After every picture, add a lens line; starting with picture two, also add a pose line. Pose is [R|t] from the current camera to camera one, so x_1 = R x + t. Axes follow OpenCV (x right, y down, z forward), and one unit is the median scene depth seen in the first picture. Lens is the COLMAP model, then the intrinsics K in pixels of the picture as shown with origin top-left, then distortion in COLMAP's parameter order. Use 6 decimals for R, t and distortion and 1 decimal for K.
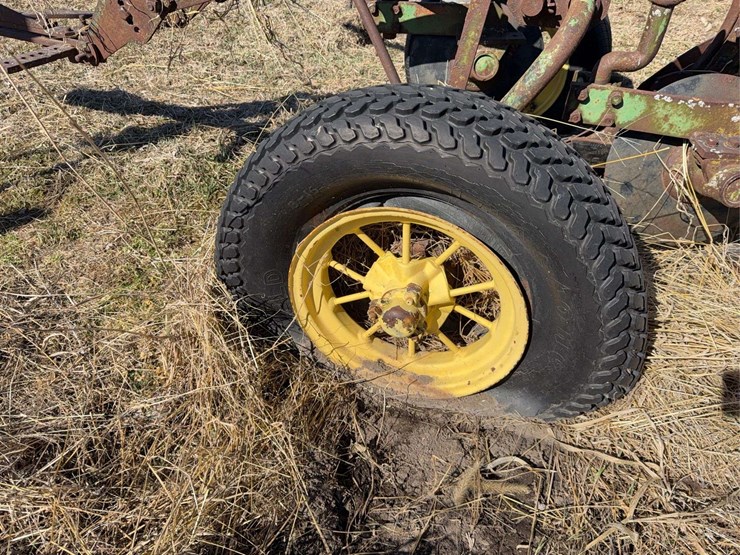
lens RADIAL K [[550.4, 0, 370.0], [0, 550.4, 277.5], [0, 0, 1]] dist [0.121192, -0.200851]
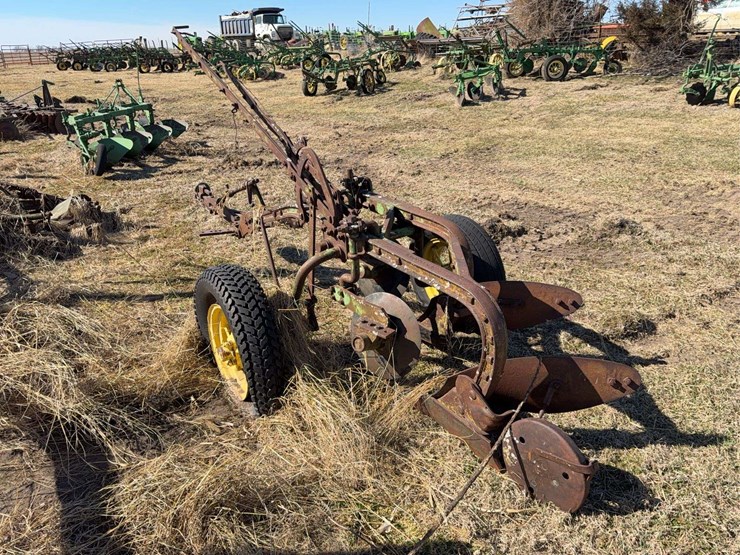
lens RADIAL K [[578.5, 0, 373.5], [0, 578.5, 280.6], [0, 0, 1]] dist [0.044930, -0.095523]
pose [[0.772488, 0.199618, -0.602839, 1.844293], [-0.358766, 0.920480, -0.154930, -0.053117], [0.523975, 0.335960, 0.782676, -0.714821]]
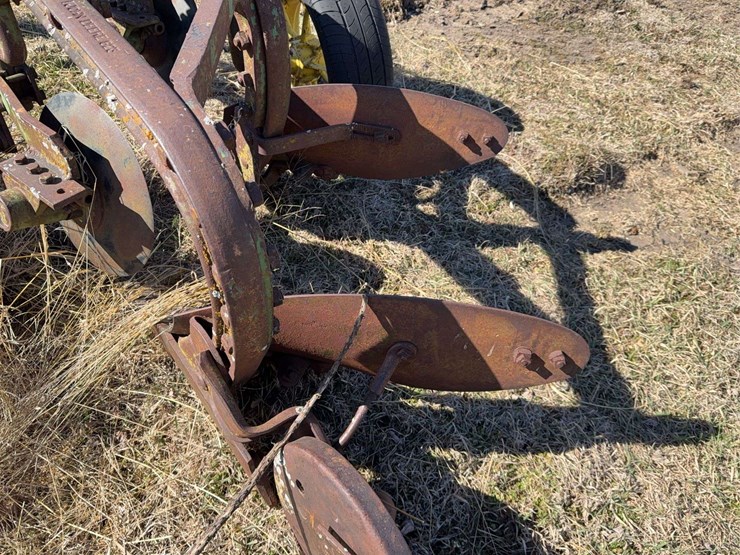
lens RADIAL K [[578.5, 0, 373.5], [0, 578.5, 280.6], [0, 0, 1]] dist [0.044930, -0.095523]
pose [[0.797899, 0.442747, -0.409062, 1.507173], [-0.415653, 0.895591, 0.158584, -0.443641], [0.436565, 0.043494, 0.898621, 0.373926]]
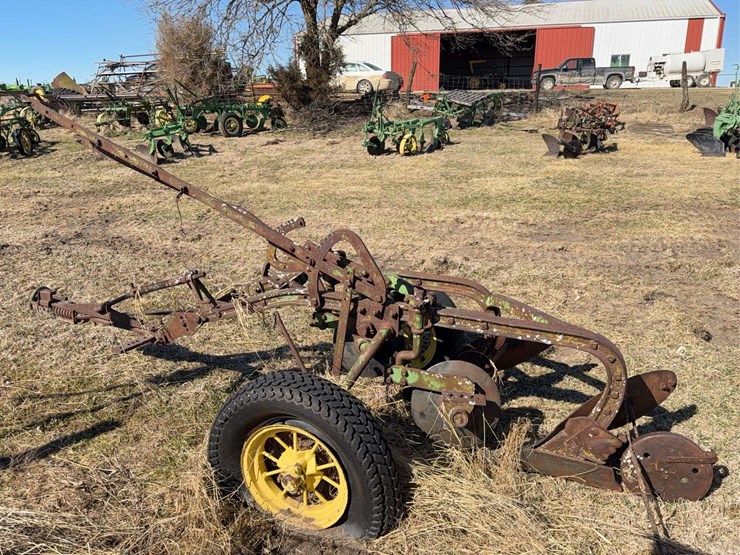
lens RADIAL K [[578.5, 0, 373.5], [0, 578.5, 280.6], [0, 0, 1]] dist [0.044930, -0.095523]
pose [[0.997029, -0.005403, -0.076831, 0.468905], [-0.021739, 0.937238, -0.348011, 0.108099], [0.073889, 0.348648, 0.934337, -1.098534]]
